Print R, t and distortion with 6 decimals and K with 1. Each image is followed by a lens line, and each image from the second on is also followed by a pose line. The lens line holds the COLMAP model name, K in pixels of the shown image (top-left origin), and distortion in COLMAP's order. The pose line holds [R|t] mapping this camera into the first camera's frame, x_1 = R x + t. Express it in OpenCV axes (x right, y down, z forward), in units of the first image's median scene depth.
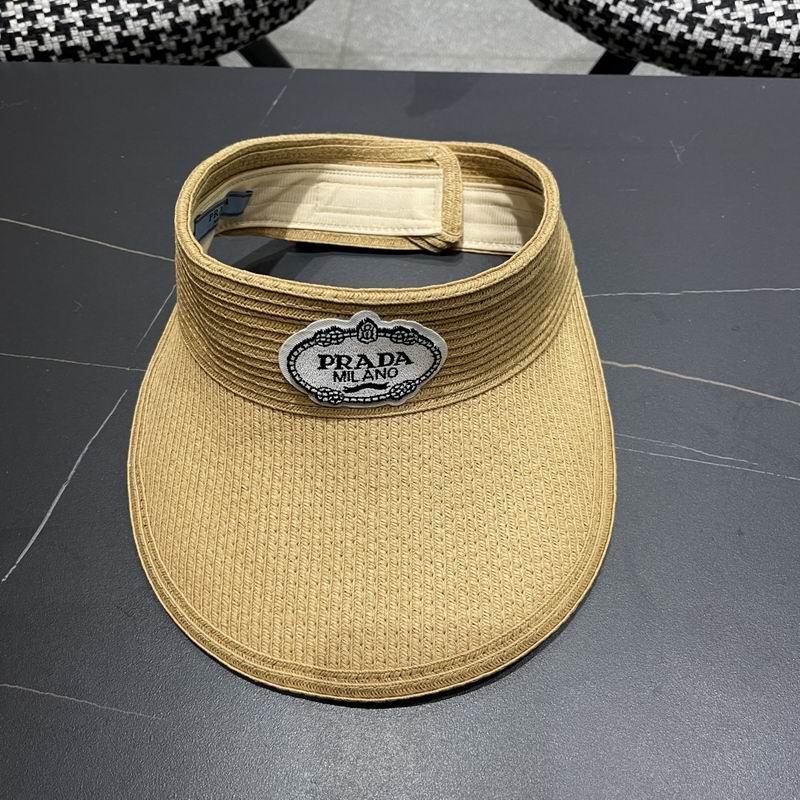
lens RADIAL K [[843.8, 0, 400.7], [0, 843.8, 409.6], [0, 0, 1]] dist [0.011283, 0.000000]
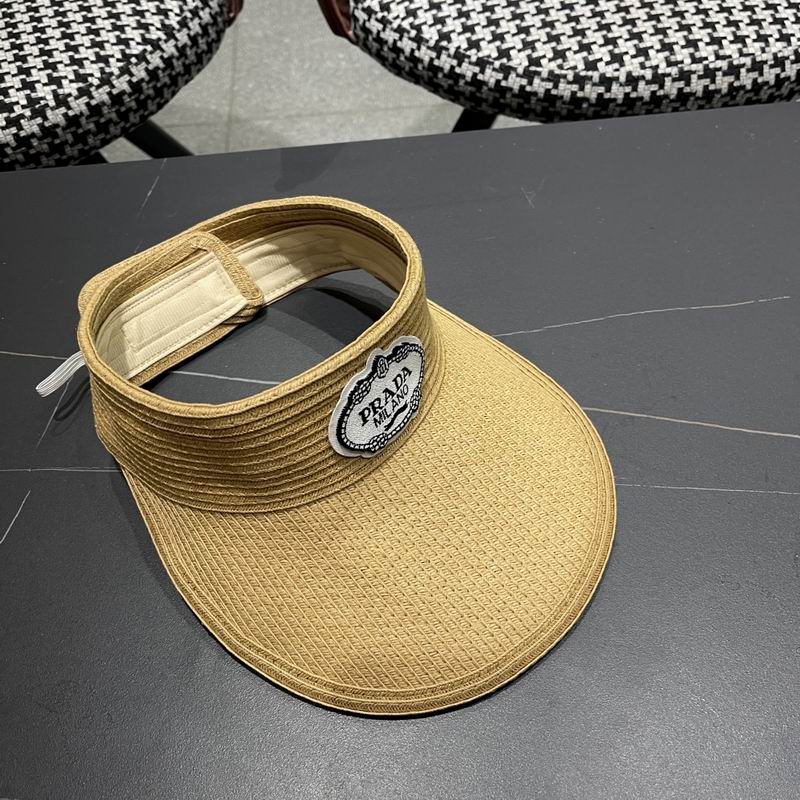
lens RADIAL K [[843.8, 0, 407.1], [0, 843.8, 415.3], [0, 0, 1]] dist [0.011283, 0.000000]
pose [[0.988421, -0.134310, 0.070602, 0.052345], [0.136842, 0.990066, -0.032319, -0.013109], [-0.065560, 0.041606, 0.996981, -0.048659]]
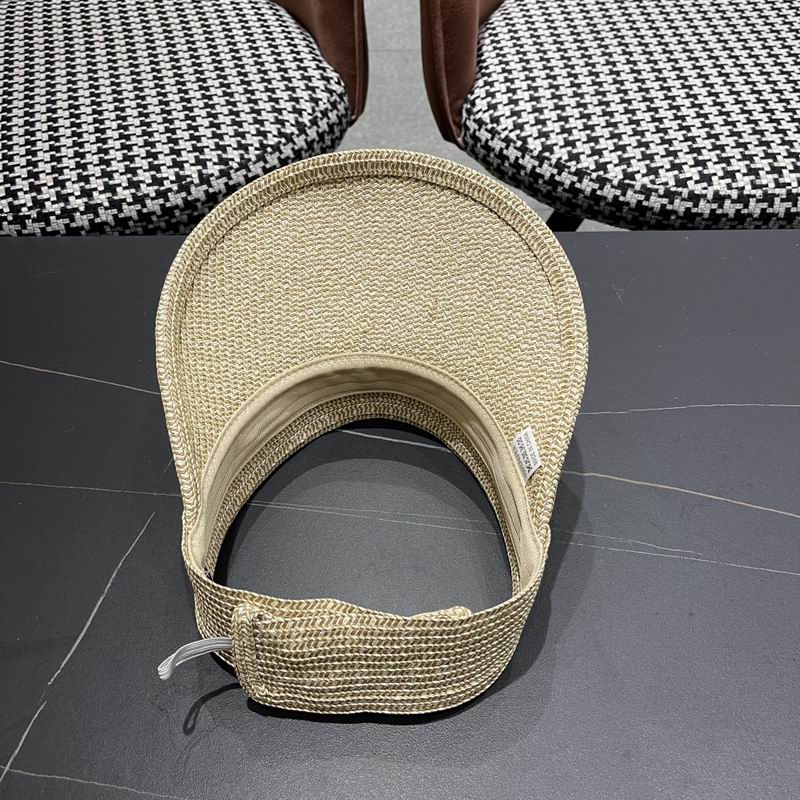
lens RADIAL K [[843.8, 0, 400.3], [0, 843.8, 406.9], [0, 0, 1]] dist [0.011283, 0.000000]
pose [[0.999114, -0.036159, 0.021554, -0.007183], [0.039083, 0.987008, -0.155843, 0.019950], [-0.015639, 0.156547, 0.987547, -0.117763]]
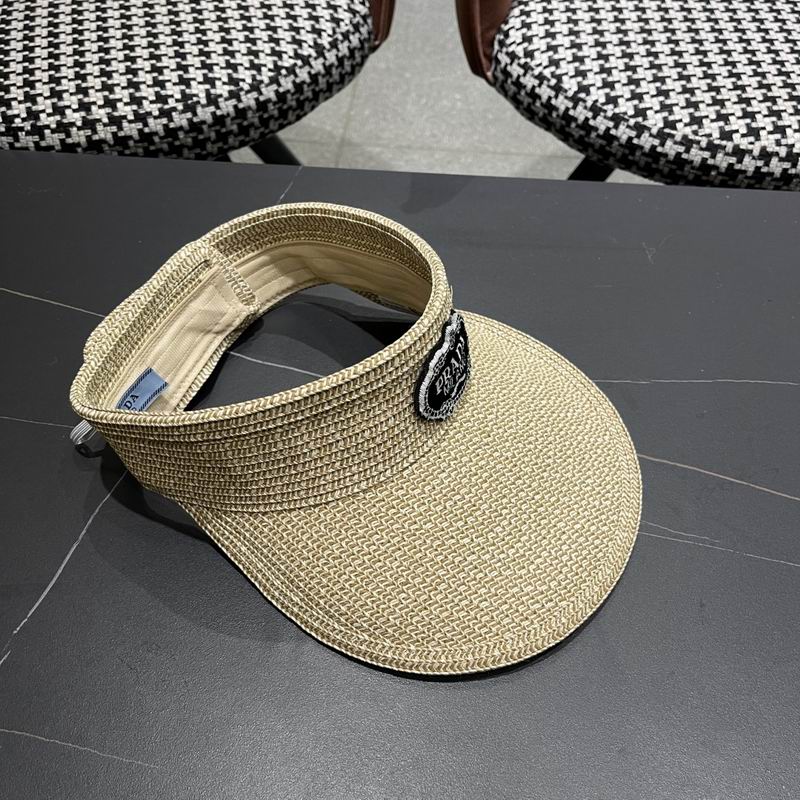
lens RADIAL K [[843.8, 0, 396.0], [0, 843.8, 411.3], [0, 0, 1]] dist [0.011283, 0.000000]
pose [[0.999556, 0.028064, 0.009964, -0.004488], [-0.027120, 0.996032, -0.084758, 0.000745], [-0.012303, 0.084450, 0.996352, -0.059792]]
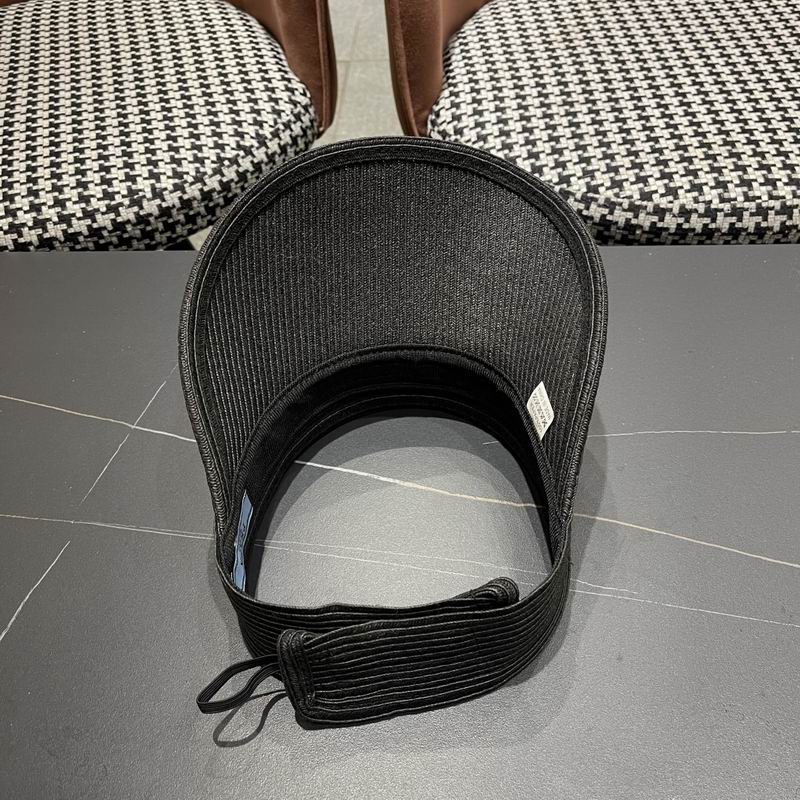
lens RADIAL K [[843.8, 0, 402.0], [0, 843.8, 404.9], [0, 0, 1]] dist [0.011283, 0.000000]
pose [[0.999492, -0.031341, -0.005835, 0.088862], [0.029921, 0.985407, -0.167567, -0.000981], [0.011001, 0.167307, 0.985843, -0.082726]]
